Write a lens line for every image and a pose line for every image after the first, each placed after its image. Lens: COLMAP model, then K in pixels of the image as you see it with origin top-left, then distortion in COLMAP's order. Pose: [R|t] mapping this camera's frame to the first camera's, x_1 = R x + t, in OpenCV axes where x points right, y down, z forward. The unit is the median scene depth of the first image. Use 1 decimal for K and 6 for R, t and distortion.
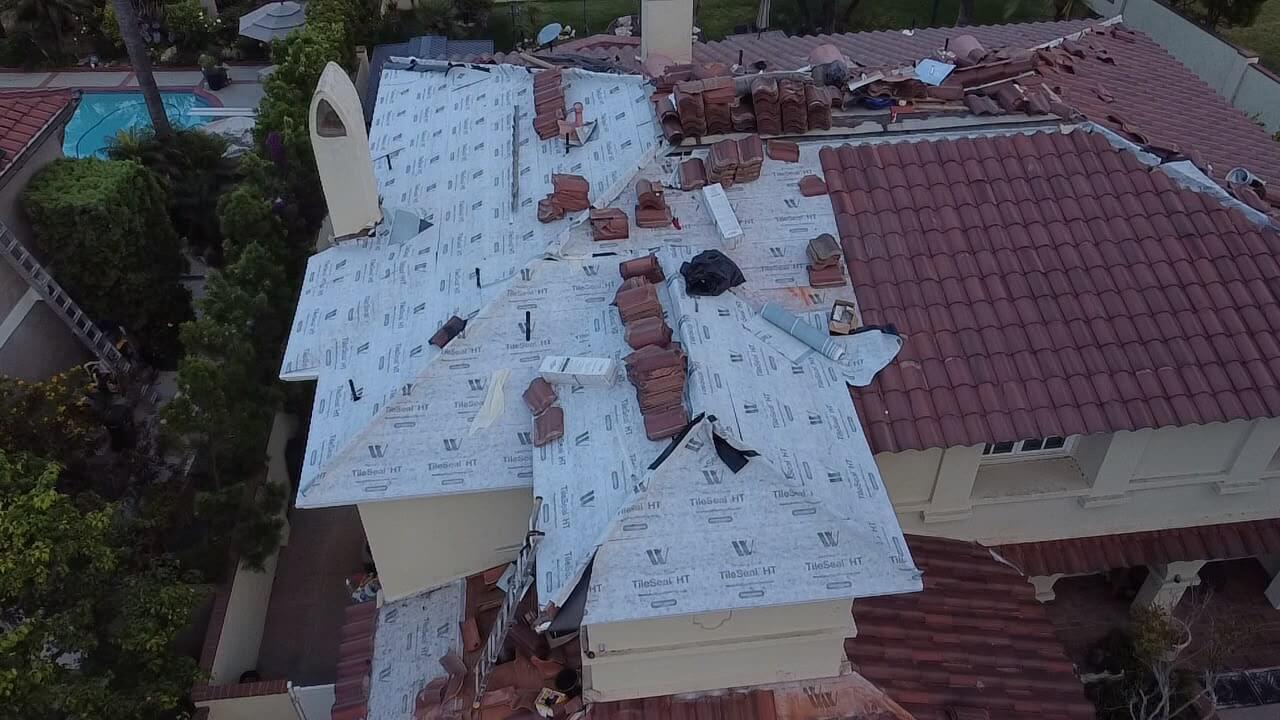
lens RADIAL K [[978.9, 0, 640.0], [0, 978.9, 360.0], [0, 0, 1]] dist [-0.000864, 0.000572]
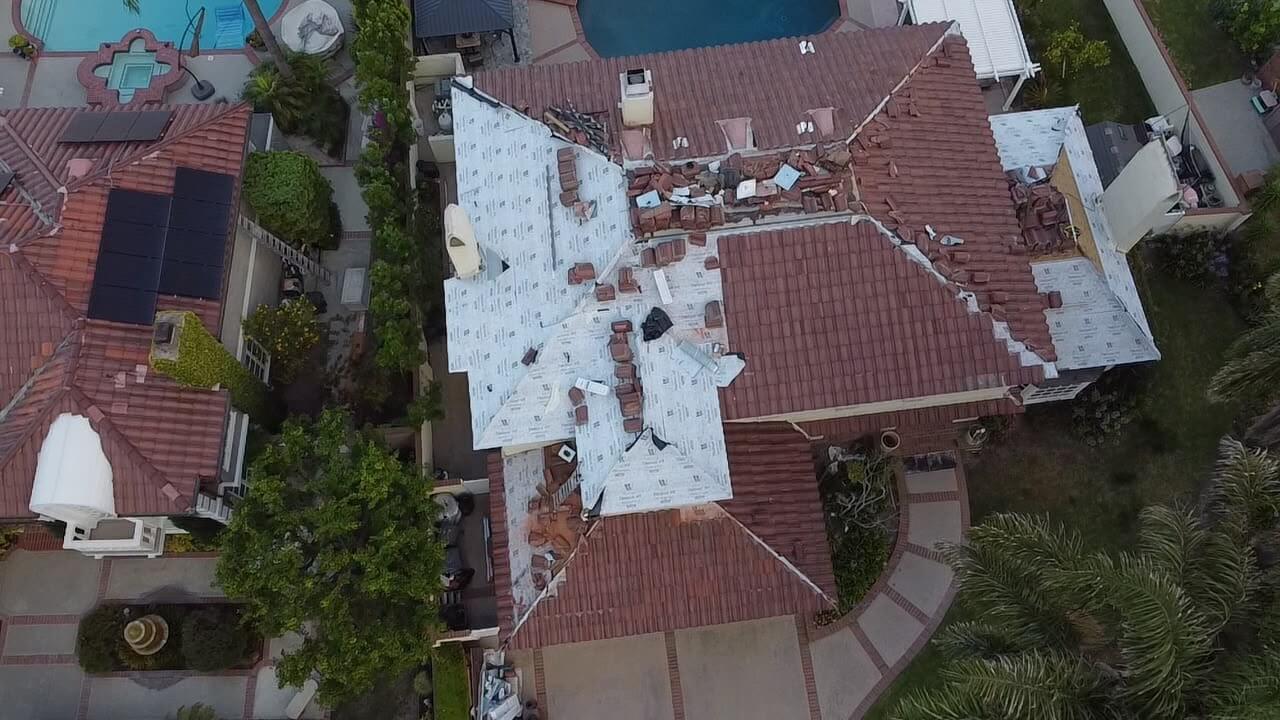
lens RADIAL K [[978.9, 0, 640.0], [0, 978.9, 360.0], [0, 0, 1]] dist [-0.000864, 0.000572]
pose [[0.999950, -0.009760, -0.001958, 0.041370], [0.009519, 0.880005, 0.474869, -0.969019], [-0.002911, -0.474864, 0.880054, -0.804876]]
